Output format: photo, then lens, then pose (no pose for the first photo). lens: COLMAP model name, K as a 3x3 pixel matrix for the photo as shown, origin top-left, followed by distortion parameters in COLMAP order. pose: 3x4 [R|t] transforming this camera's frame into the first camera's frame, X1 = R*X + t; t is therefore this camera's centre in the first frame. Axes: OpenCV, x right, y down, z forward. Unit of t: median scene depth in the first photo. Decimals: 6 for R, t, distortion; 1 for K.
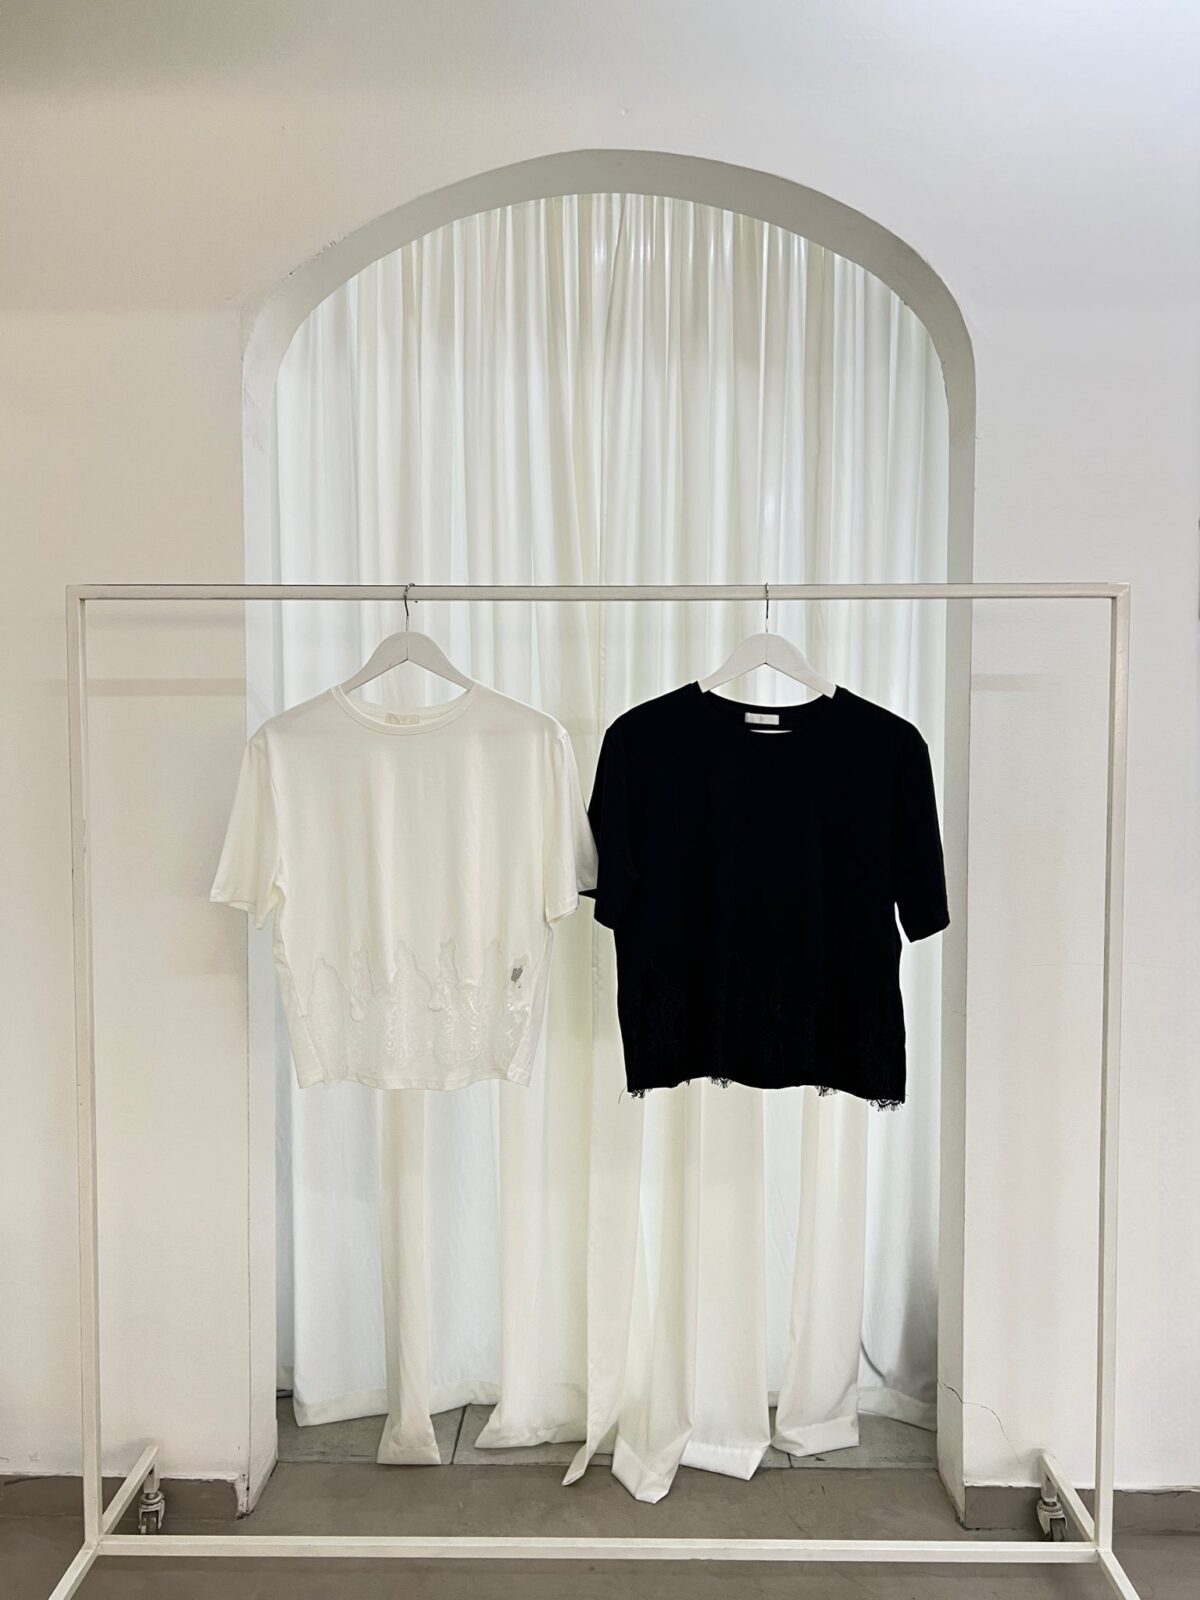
lens RADIAL K [[1198.1, 0, 600.0], [0, 1198.1, 800.0], [0, 0, 1]] dist [0.038274, -0.001084]
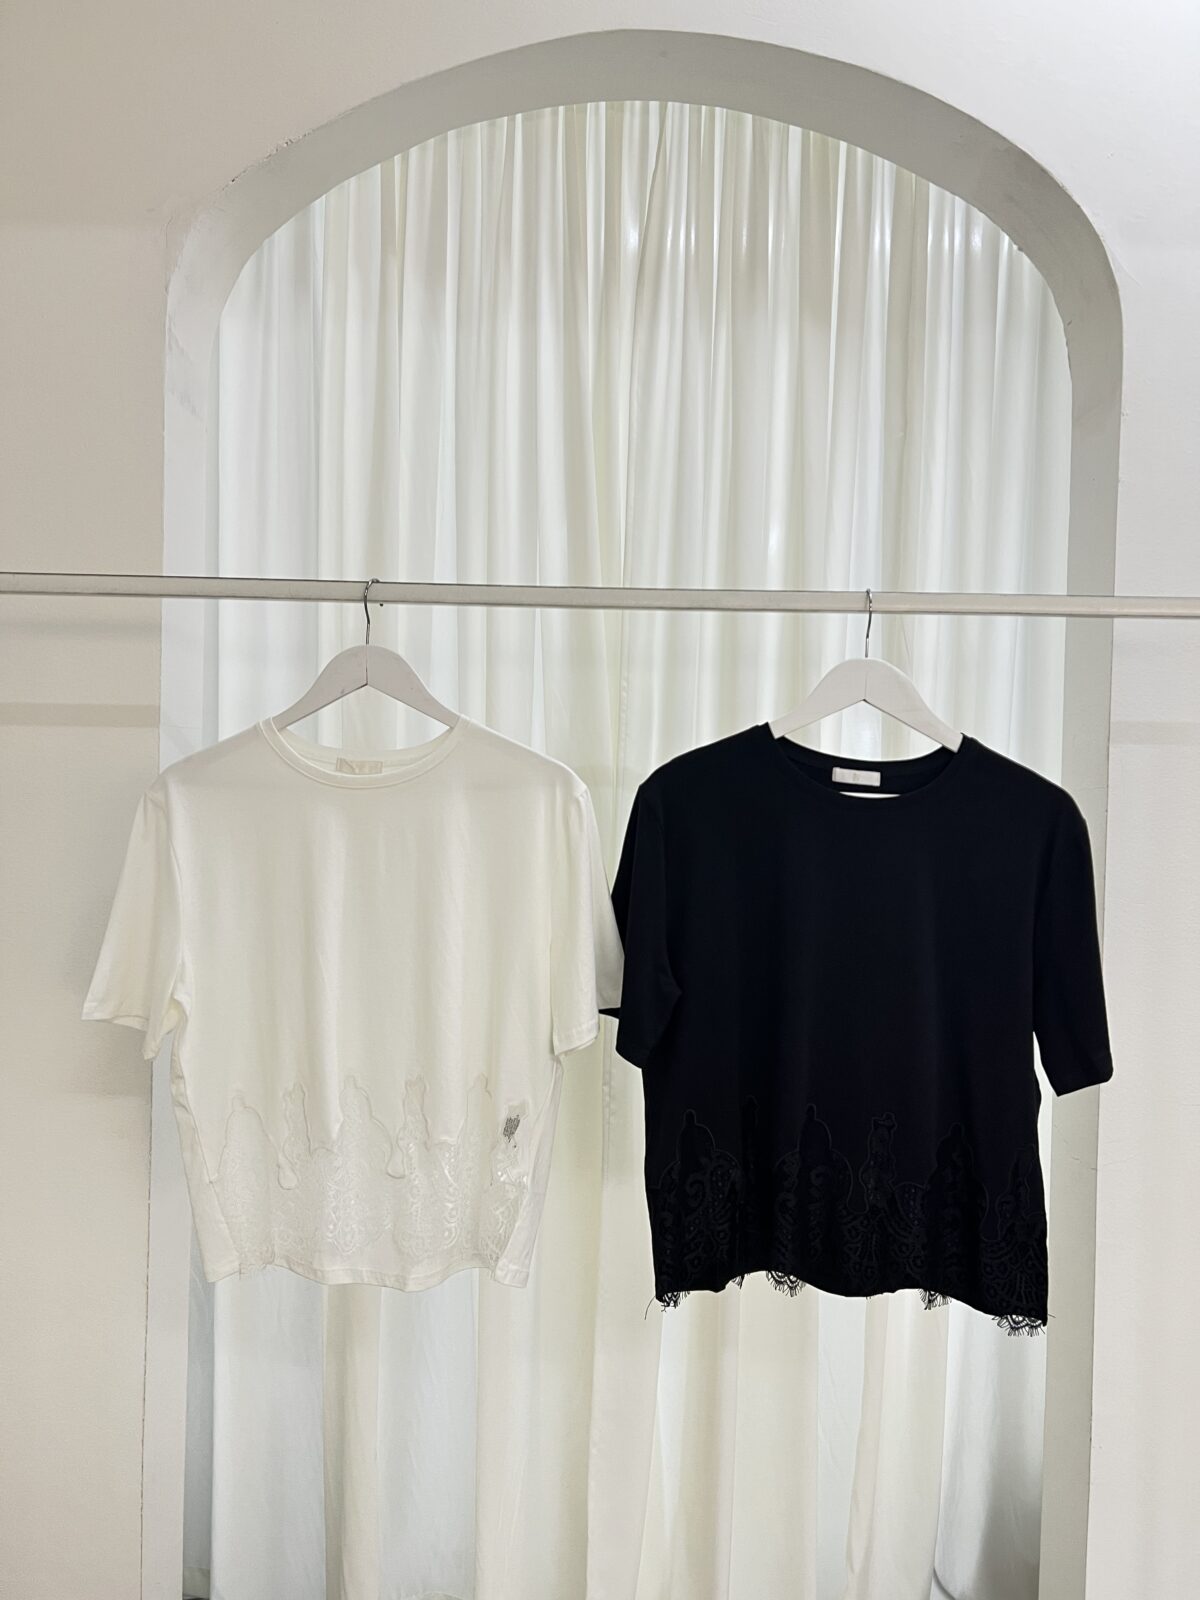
lens RADIAL K [[1224.7, 0, 598.6], [0, 1224.7, 783.3], [0, 0, 1]] dist [-0.038248, 0.087290]
pose [[0.999610, 0.021873, 0.017366, -0.030016], [-0.021444, 0.999469, -0.024545, -0.037221], [-0.017894, 0.024163, 0.999548, 0.231896]]
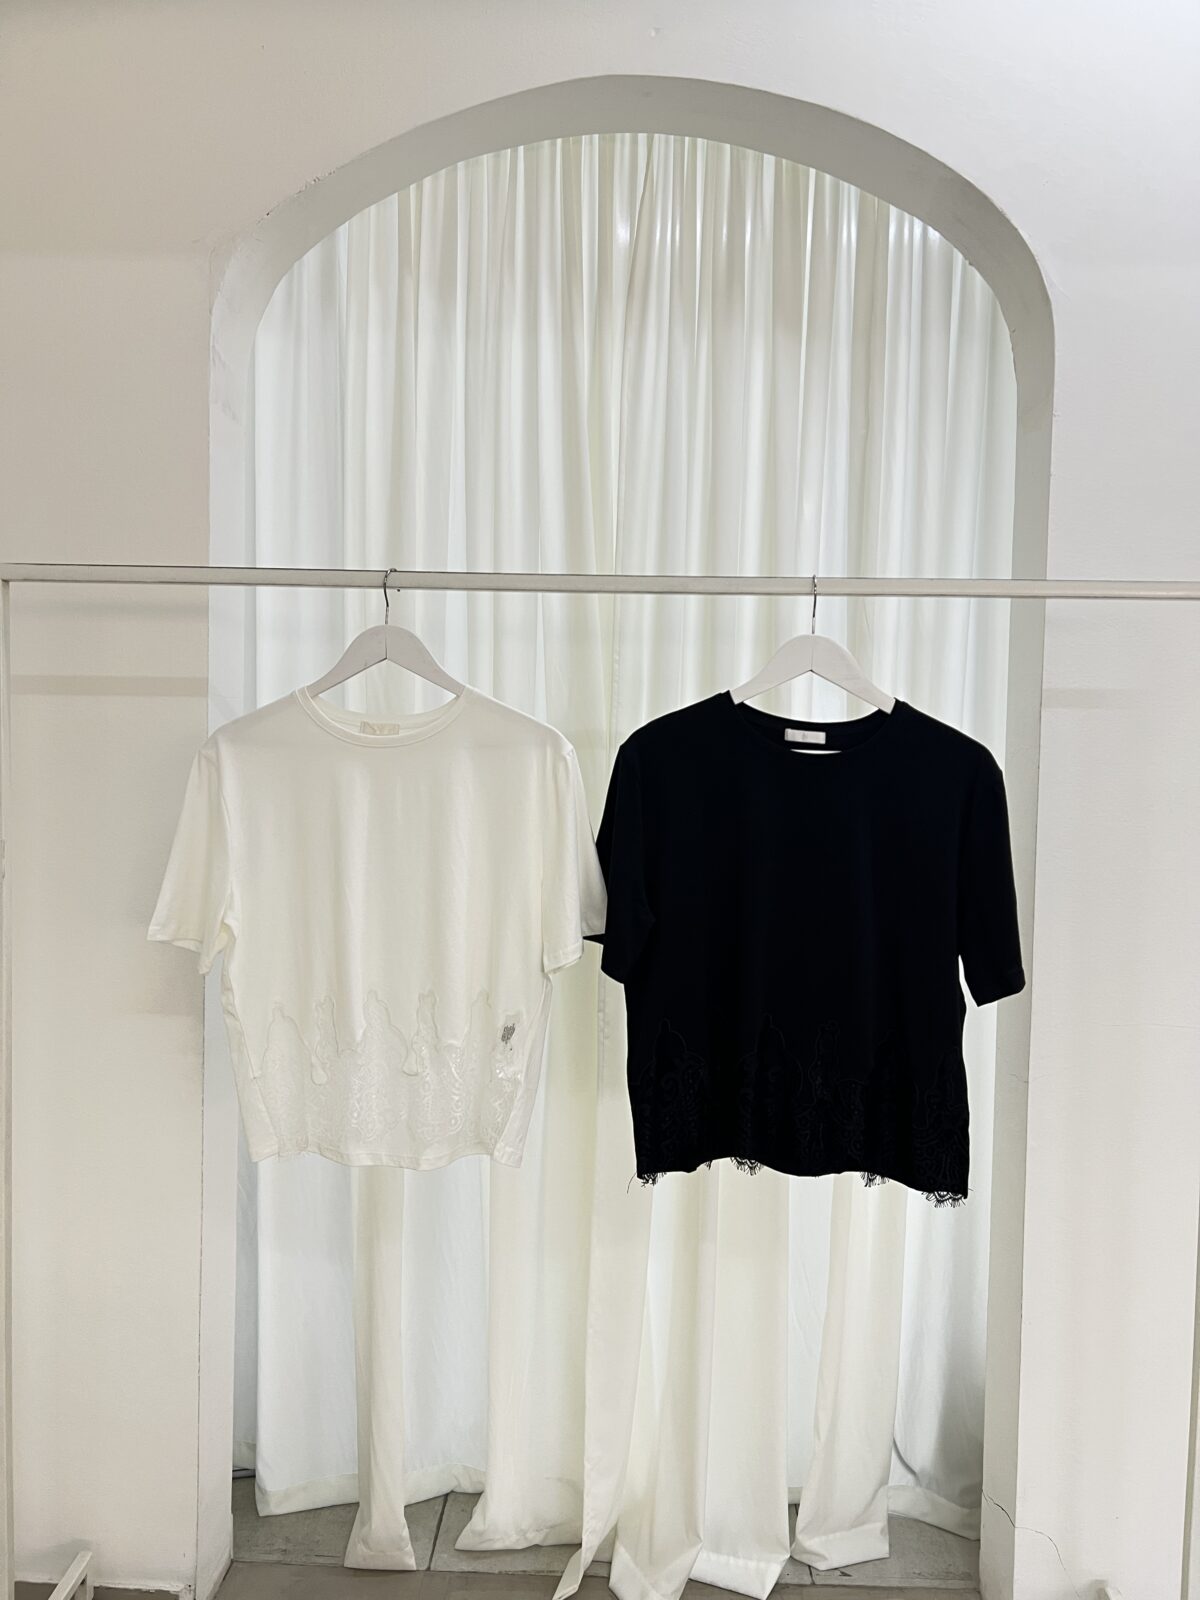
lens RADIAL K [[1207.2, 0, 600.0], [0, 1207.2, 800.0], [0, 0, 1]] dist [0.001041, -0.000187]
pose [[0.999778, 0.019452, -0.008149, -0.001019], [-0.019443, 0.999810, 0.001277, -0.018515], [0.008172, -0.001118, 0.999966, 0.132062]]
